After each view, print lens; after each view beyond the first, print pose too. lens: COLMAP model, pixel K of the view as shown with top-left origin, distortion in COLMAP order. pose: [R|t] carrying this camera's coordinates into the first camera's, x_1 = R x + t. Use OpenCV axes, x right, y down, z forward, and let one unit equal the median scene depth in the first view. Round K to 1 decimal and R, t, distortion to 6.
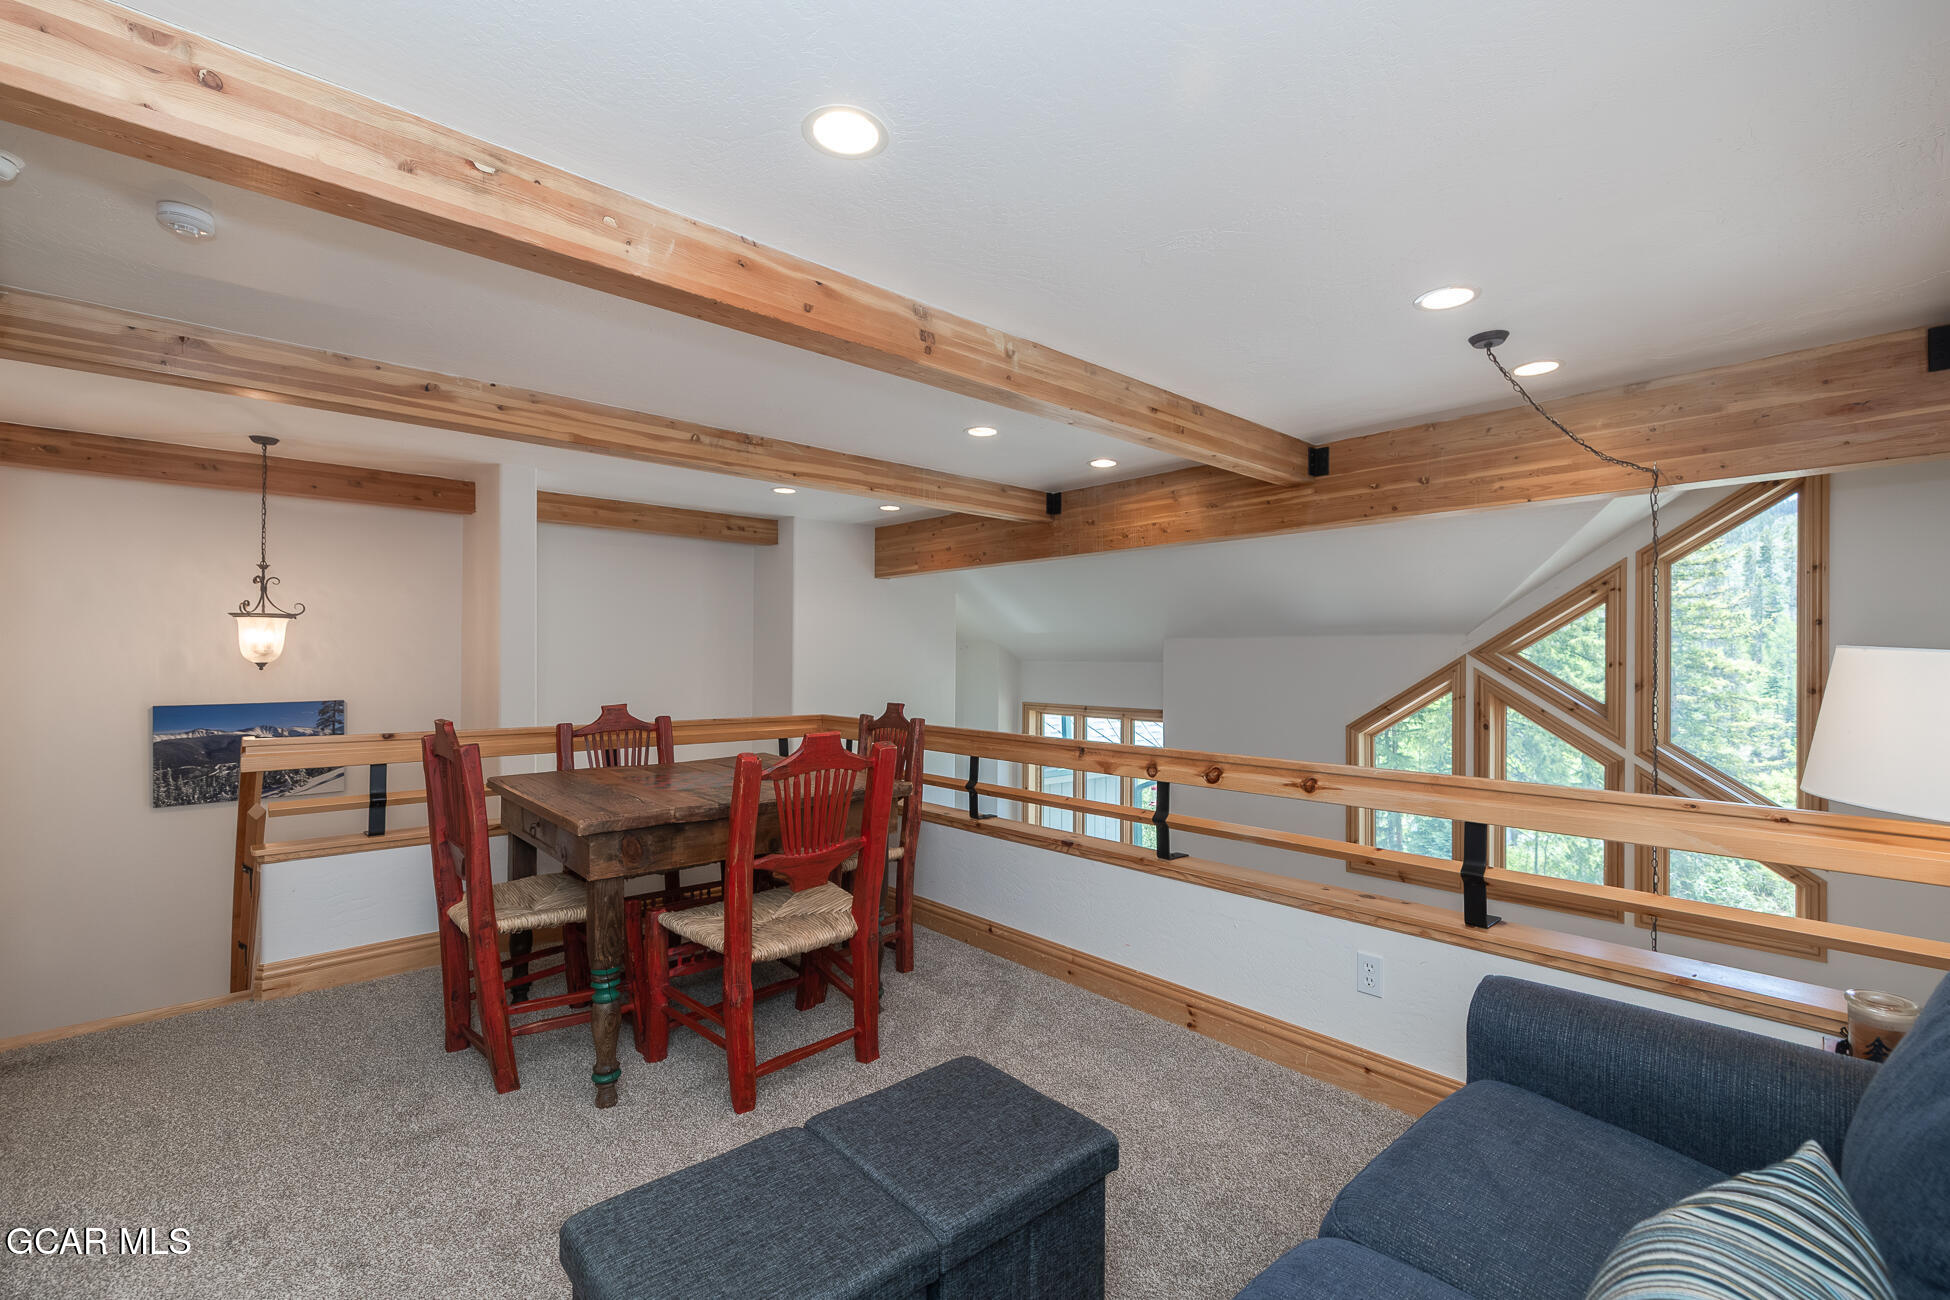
lens RADIAL K [[827.9, 0, 973.8], [0, 827.9, 630.9], [0, 0, 1]] dist [-0.000458, 0.000046]
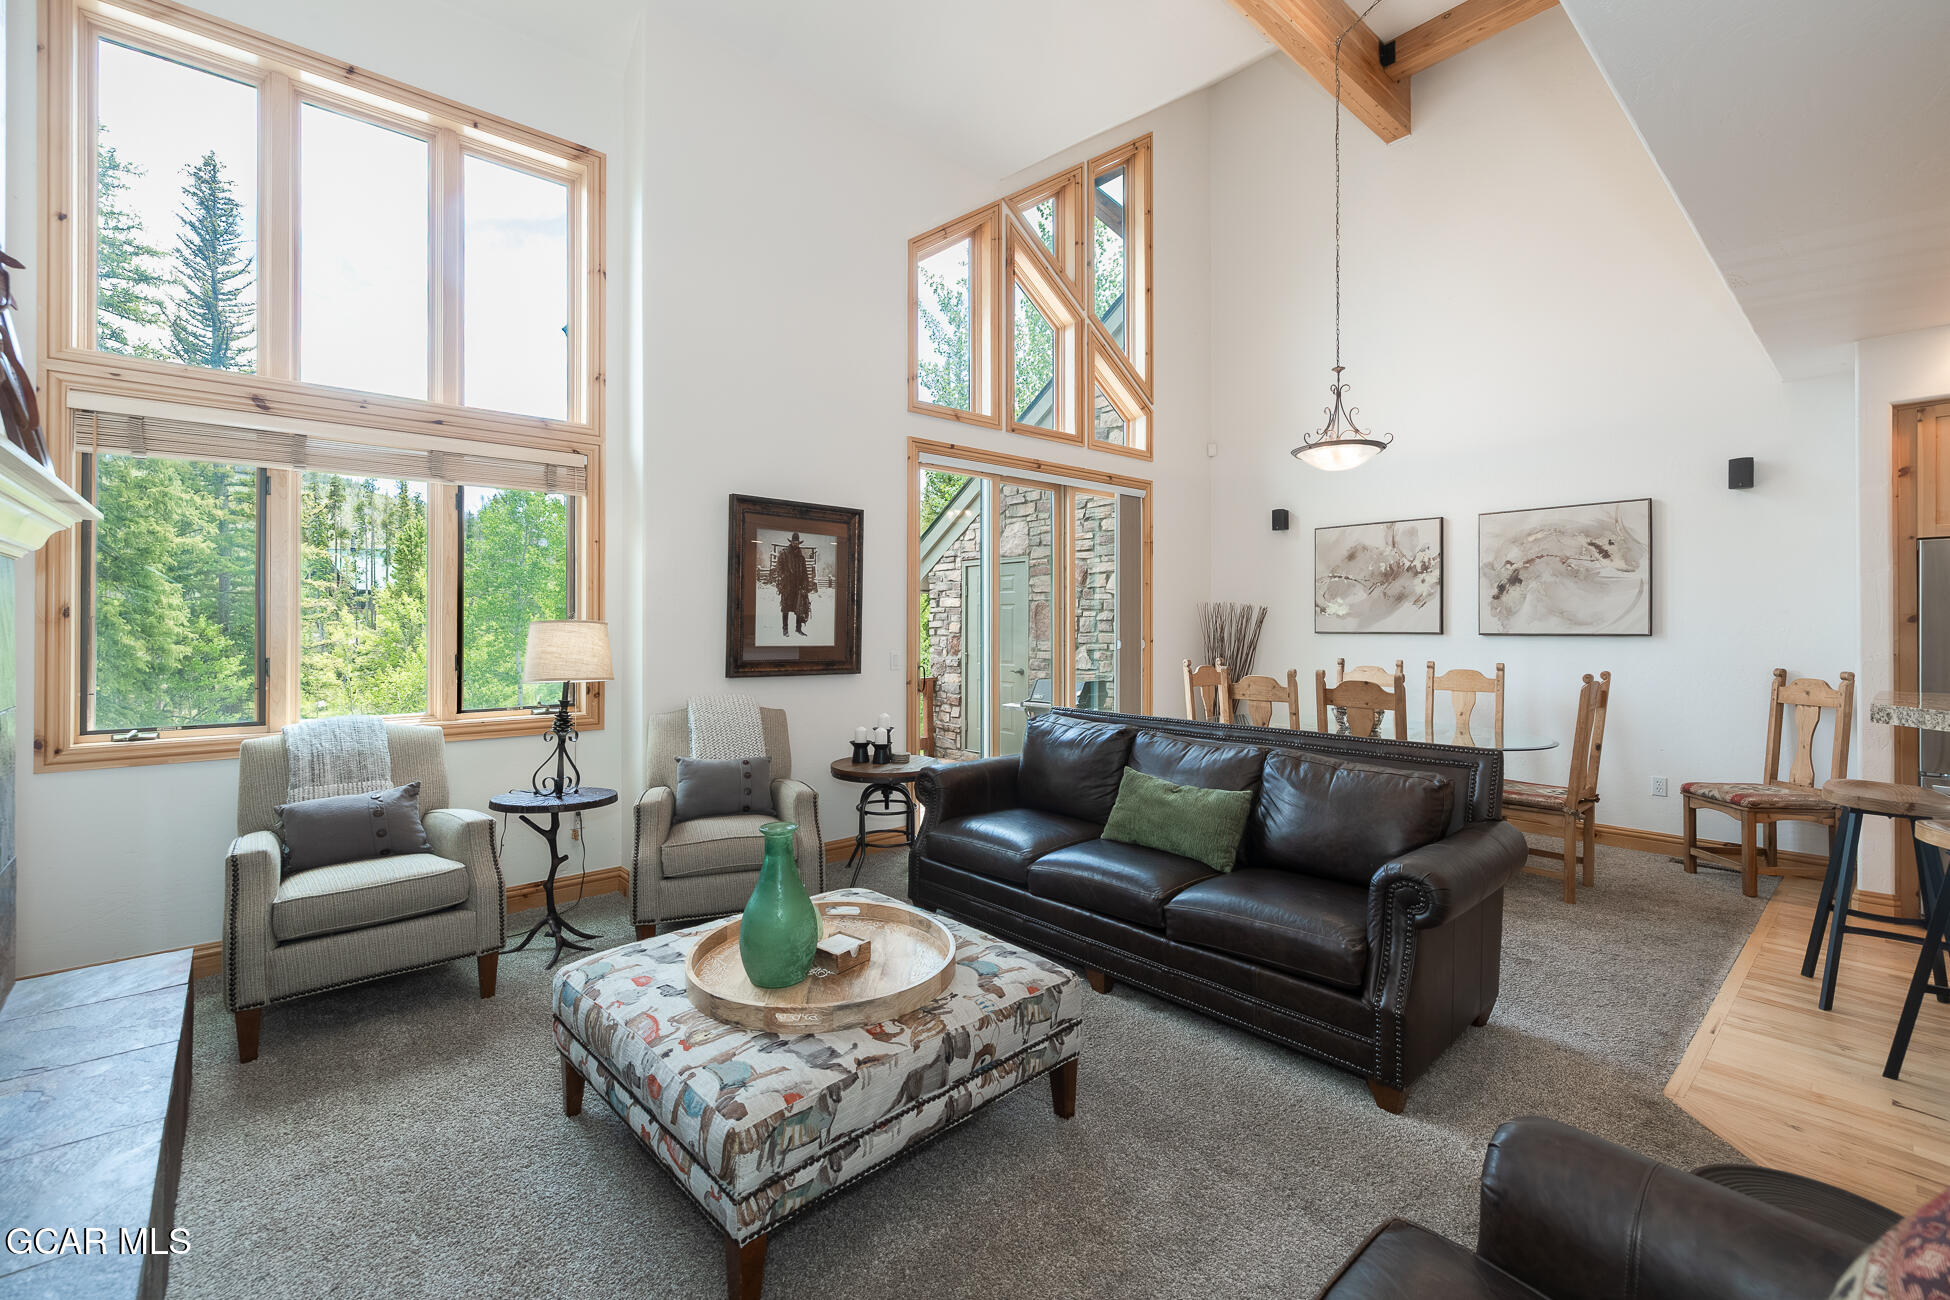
lens RADIAL K [[827.9, 0, 973.8], [0, 827.9, 630.9], [0, 0, 1]] dist [-0.000458, 0.000046]
pose [[0.013364, -0.005852, 0.999894, -0.438455], [-0.031347, 0.999489, 0.006268, 0.565112], [-0.999419, -0.031428, 0.013173, 1.012068]]
